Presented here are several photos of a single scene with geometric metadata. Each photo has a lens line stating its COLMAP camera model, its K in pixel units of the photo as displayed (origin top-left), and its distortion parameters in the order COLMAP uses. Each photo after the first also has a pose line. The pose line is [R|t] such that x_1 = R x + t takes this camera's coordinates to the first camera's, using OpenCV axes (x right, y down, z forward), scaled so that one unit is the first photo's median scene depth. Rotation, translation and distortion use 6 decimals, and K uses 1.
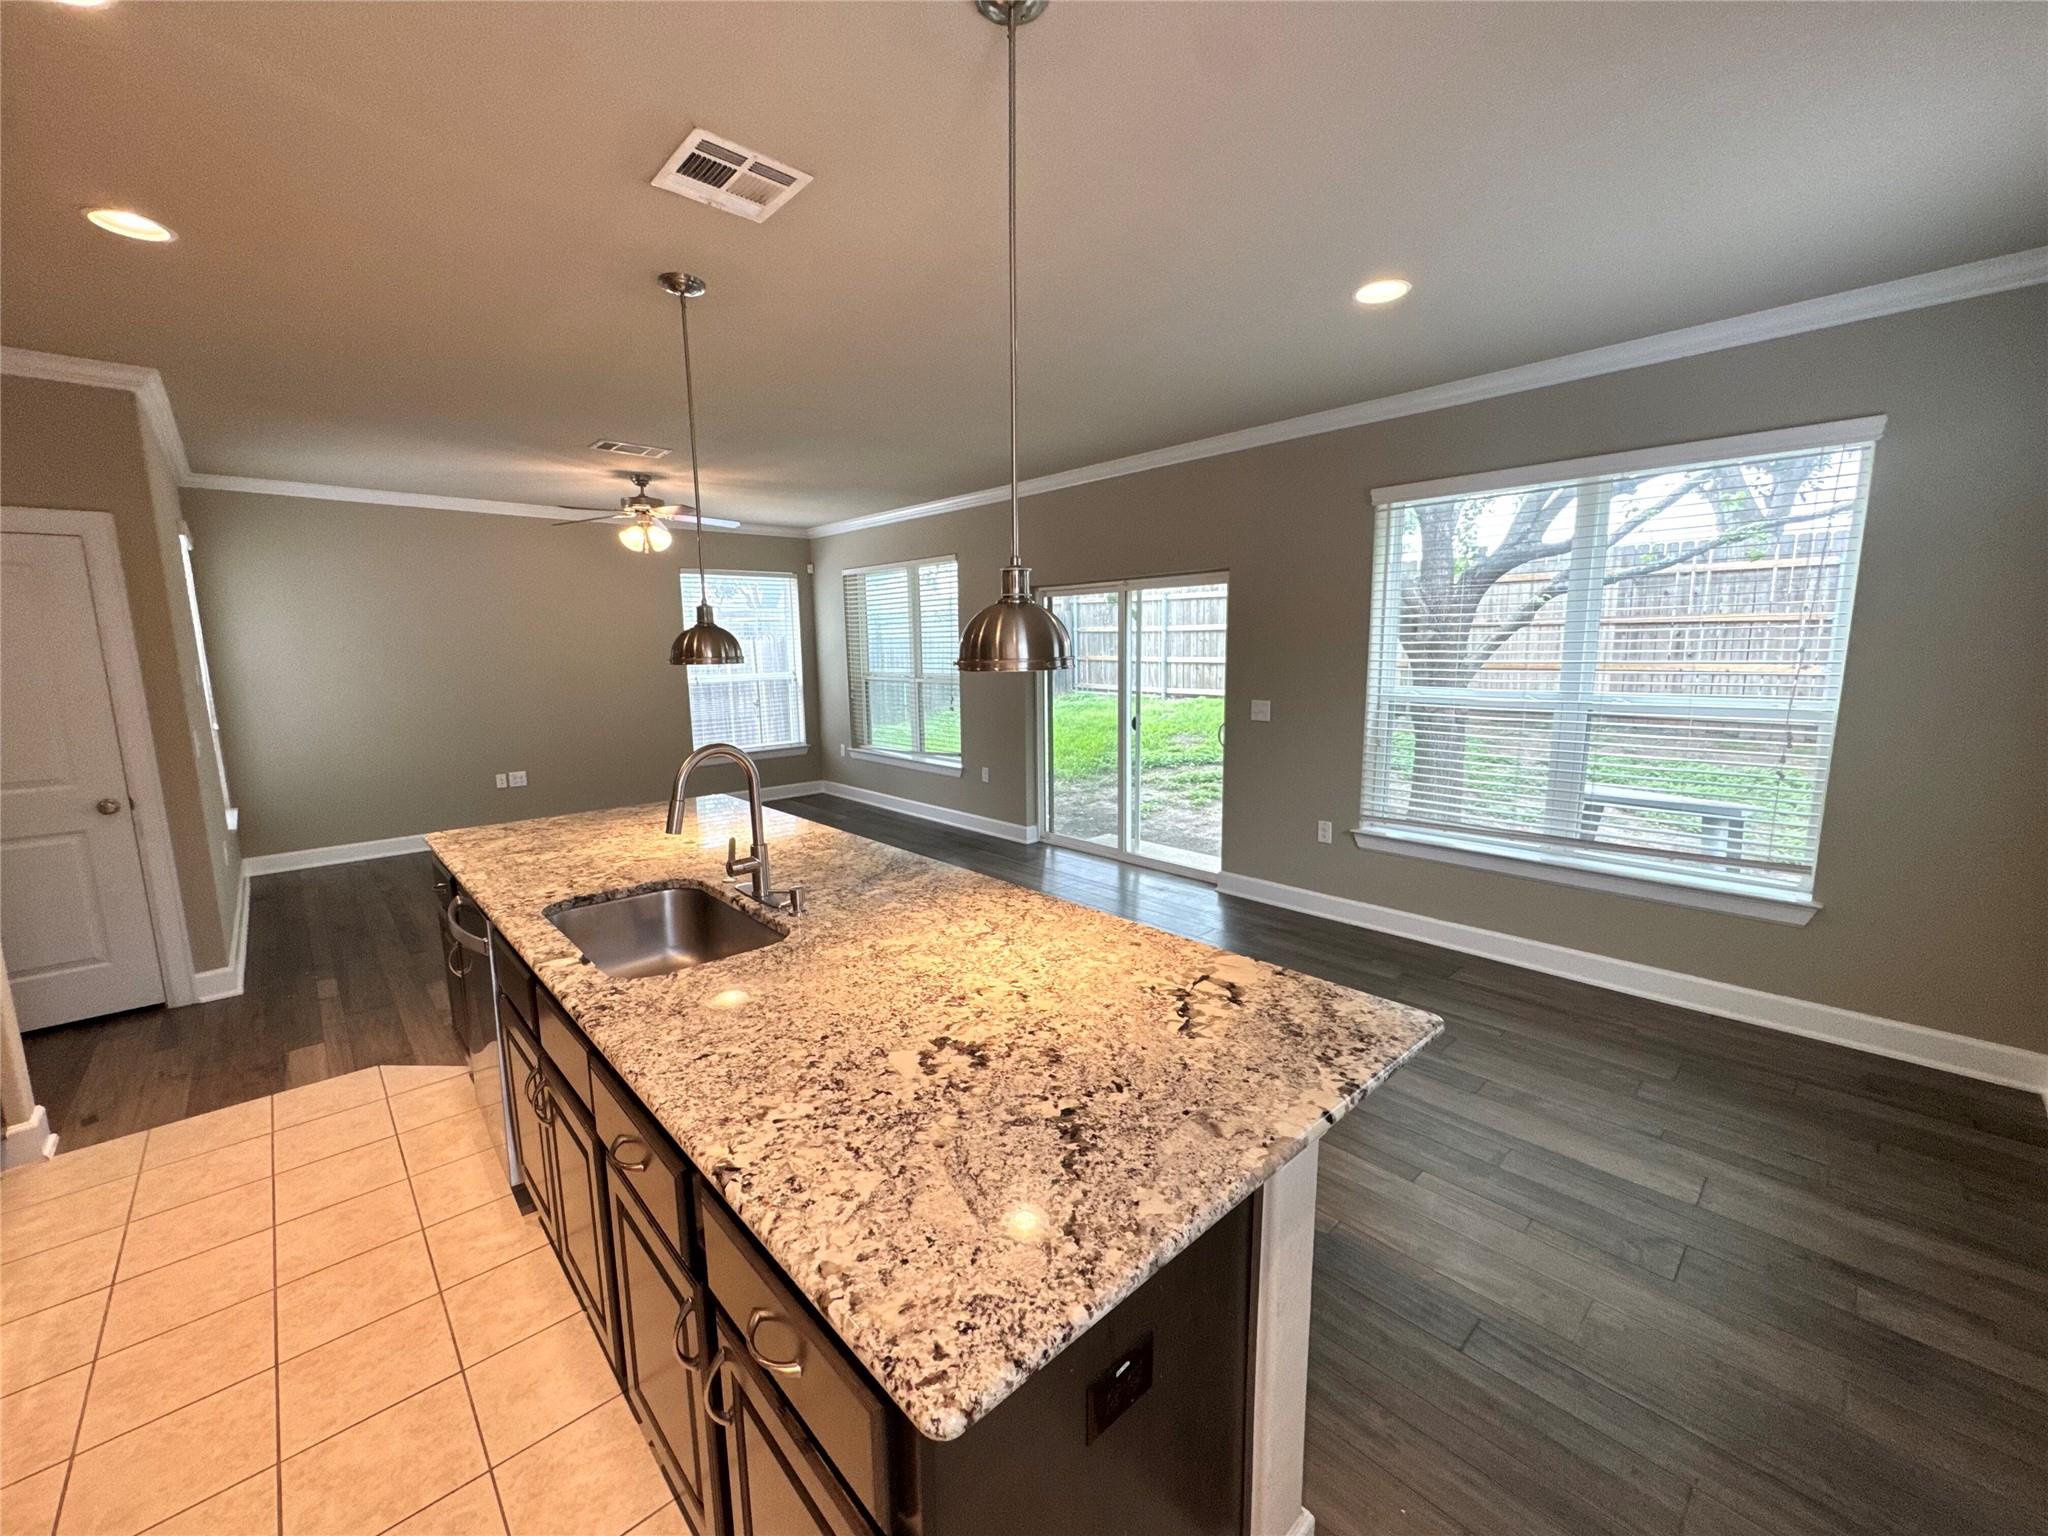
lens RADIAL K [[815.7, 0, 1024.0], [0, 815.7, 768.0], [0, 0, 1]] dist [-0.005613, 0.000560]
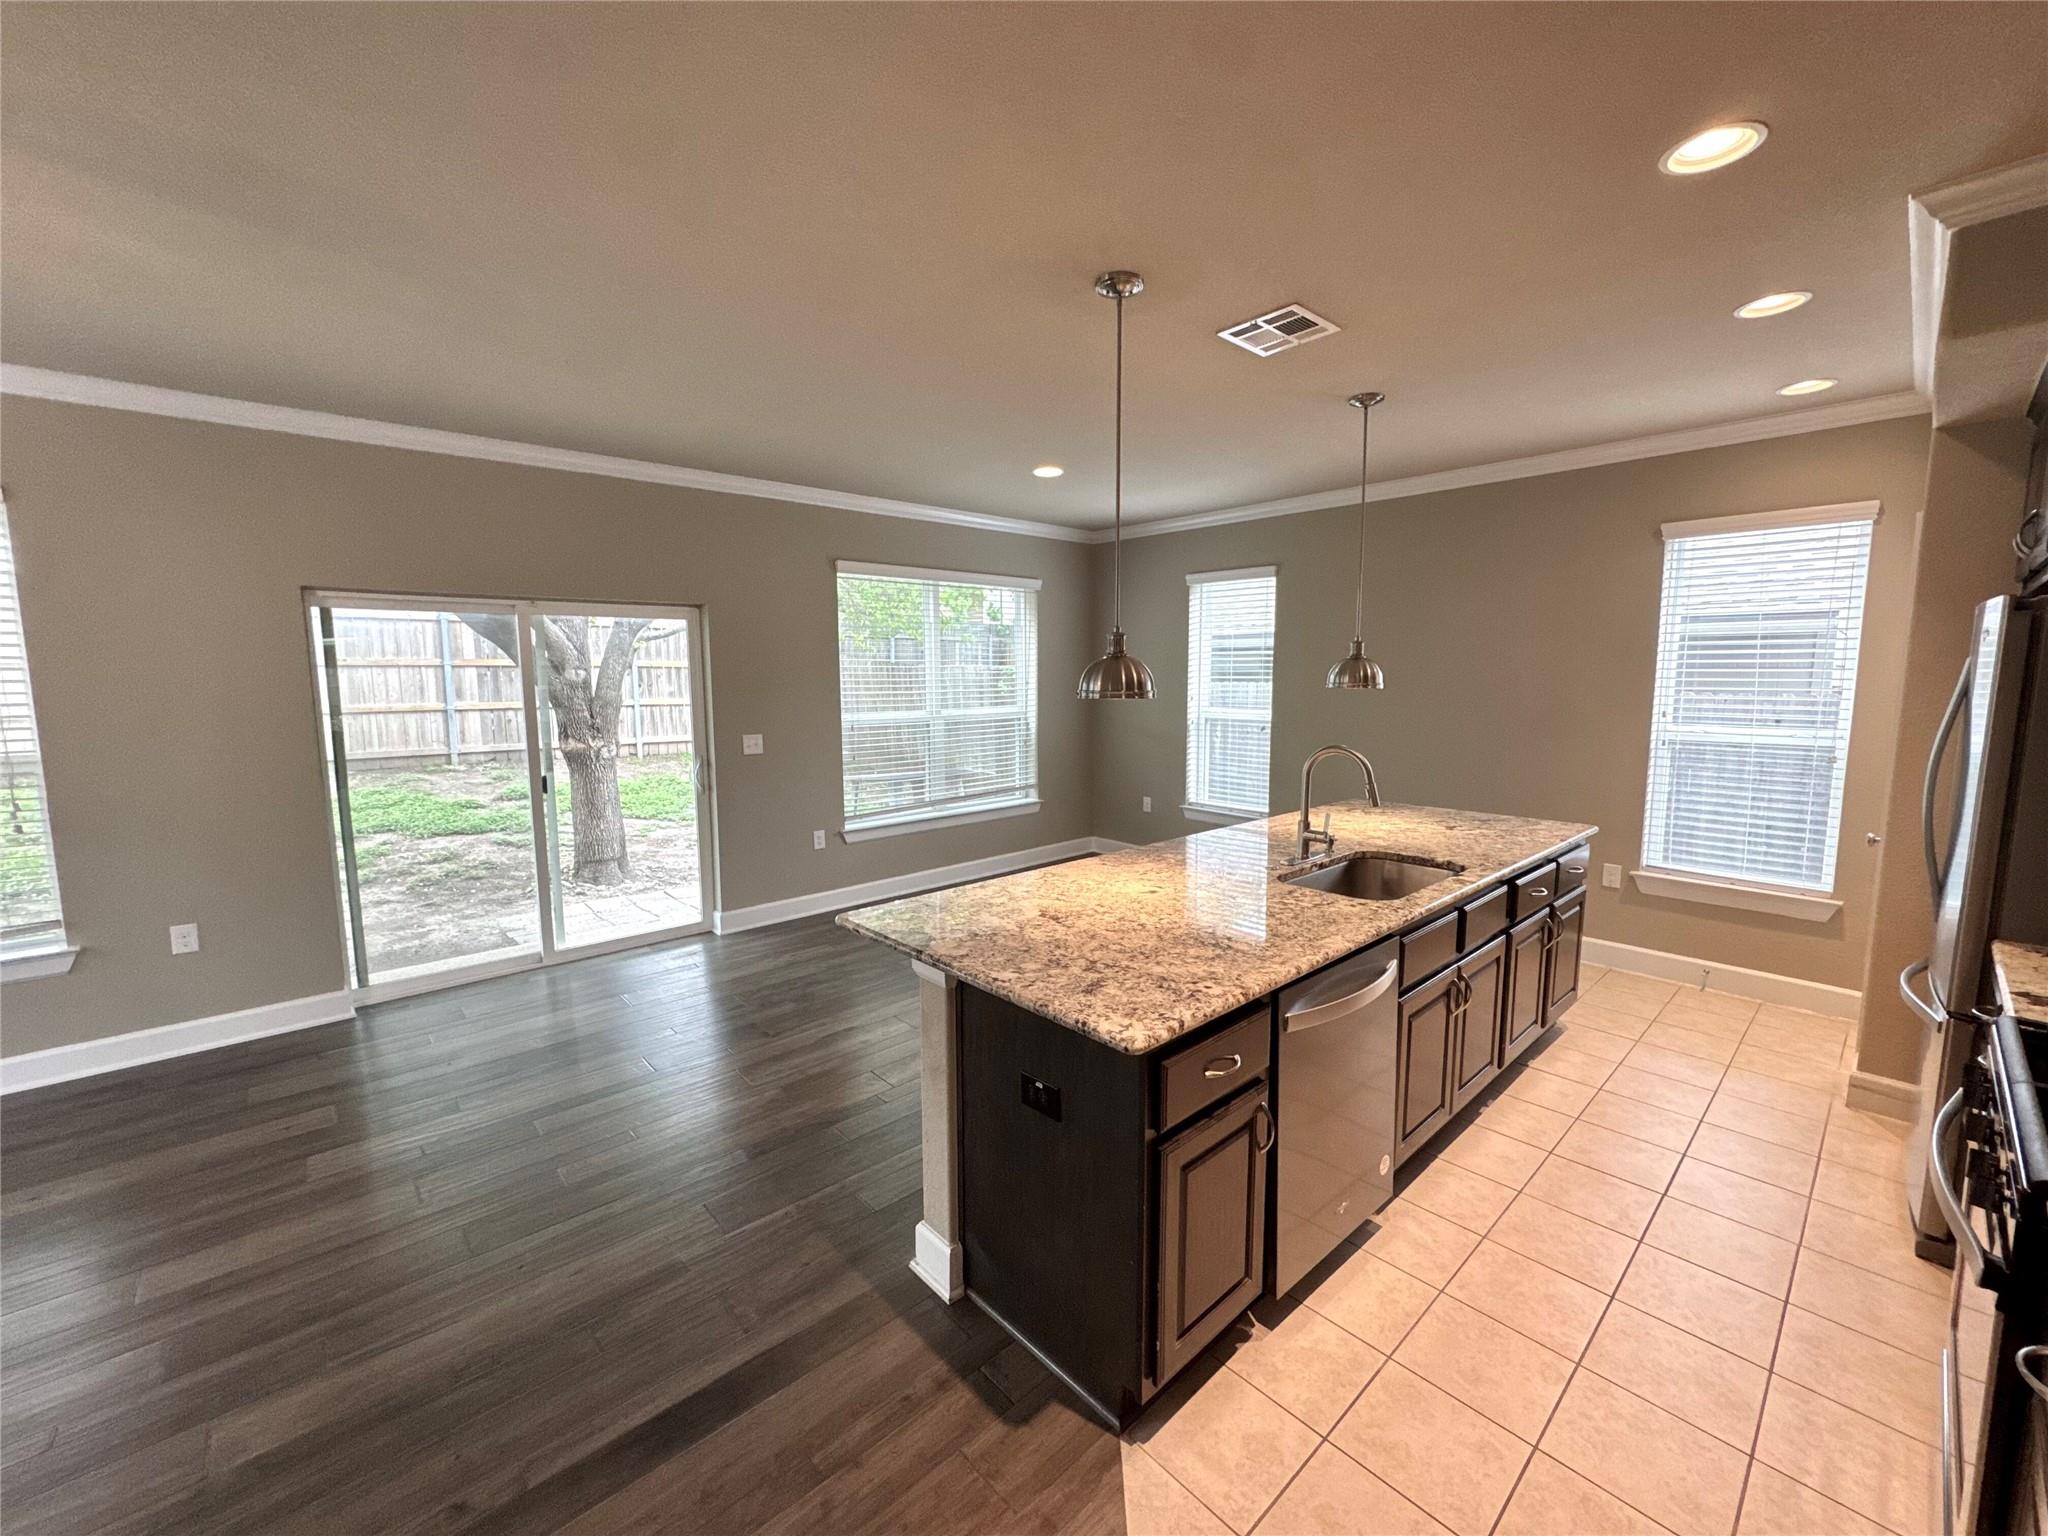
lens RADIAL K [[810.3, 0, 1024.0], [0, 810.3, 768.0], [0, 0, 1]] dist [0.000090, 0.000153]
pose [[0.013505, -0.106100, 0.994264, -1.146876], [0.156292, 0.982356, 0.102707, -0.142986], [-0.987619, 0.154009, 0.029849, 0.961332]]
